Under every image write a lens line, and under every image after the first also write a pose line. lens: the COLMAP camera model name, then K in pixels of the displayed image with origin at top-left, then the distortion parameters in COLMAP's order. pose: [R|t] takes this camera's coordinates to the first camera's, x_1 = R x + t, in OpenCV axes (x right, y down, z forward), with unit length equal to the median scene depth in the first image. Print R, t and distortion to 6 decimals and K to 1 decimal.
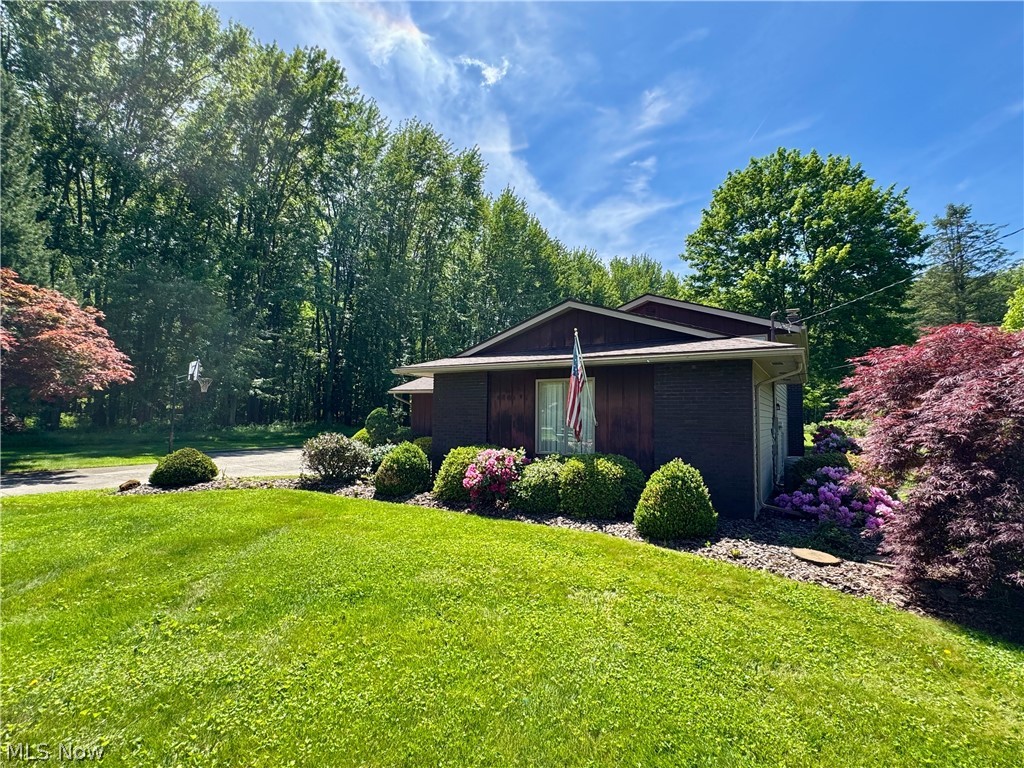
lens RADIAL K [[479.4, 0, 512.3], [0, 479.4, 390.6], [0, 0, 1]] dist [-0.002000, -0.000520]
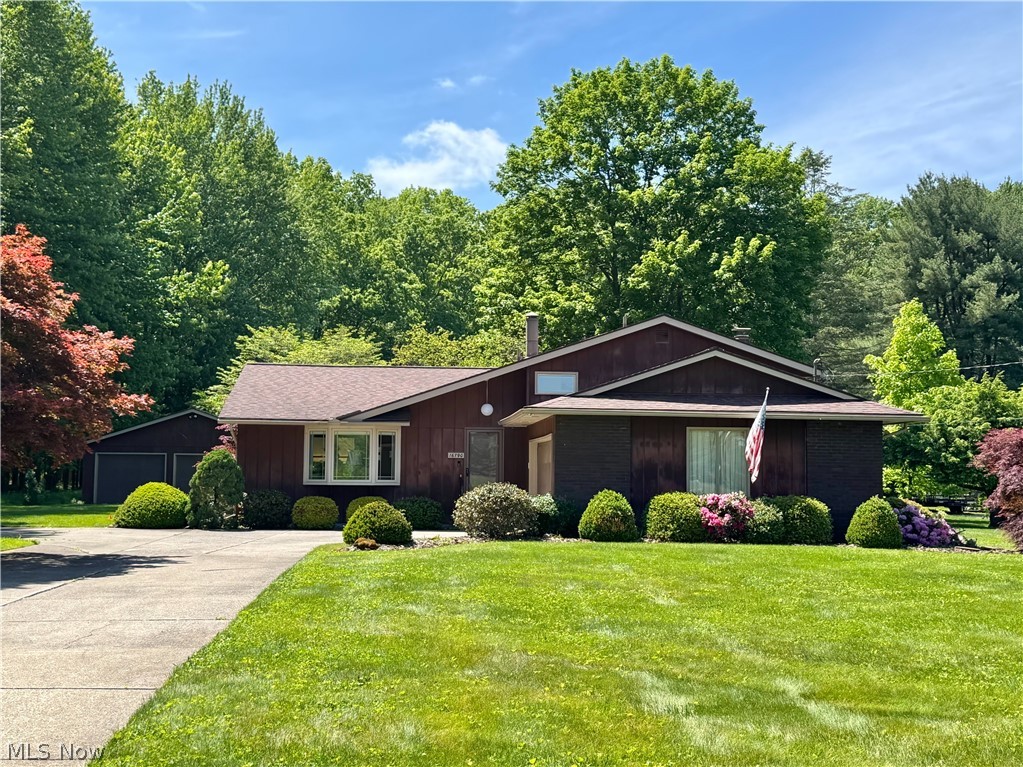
lens RADIAL K [[1340.7, 0, 511.7], [0, 1340.7, 382.1], [0, 0, 1]] dist [0.035415, 0.000000]
pose [[0.812079, 0.041799, 0.582049, -1.817019], [-0.033198, 0.999125, -0.025433, -0.032402], [-0.582603, 0.001331, 0.812756, -1.014948]]
